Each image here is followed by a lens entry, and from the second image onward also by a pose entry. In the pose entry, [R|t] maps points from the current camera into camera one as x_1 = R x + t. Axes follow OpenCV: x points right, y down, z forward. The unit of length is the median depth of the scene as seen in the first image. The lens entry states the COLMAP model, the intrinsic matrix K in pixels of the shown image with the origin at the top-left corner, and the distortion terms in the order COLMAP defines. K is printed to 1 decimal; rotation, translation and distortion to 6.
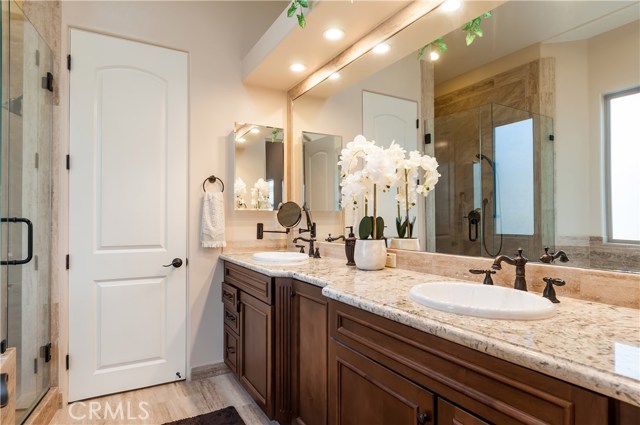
lens RADIAL K [[344.6, 0, 320.3], [0, 344.6, 212.8], [0, 0, 1]] dist [-0.004092, -0.002852]
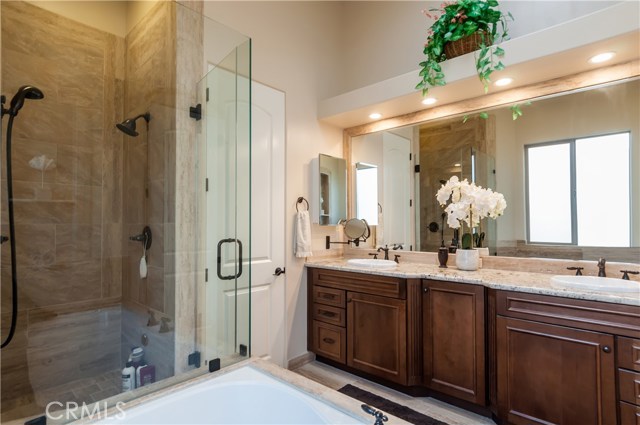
lens RADIAL K [[335.4, 0, 275.3], [0, 335.4, 210.6], [0, 0, 1]] dist [0.002873, 0.001838]
pose [[0.956799, 0.006084, 0.290688, -0.748284], [-0.002816, 0.999928, -0.011658, -0.047343], [-0.290738, 0.010336, 0.956747, -0.086977]]
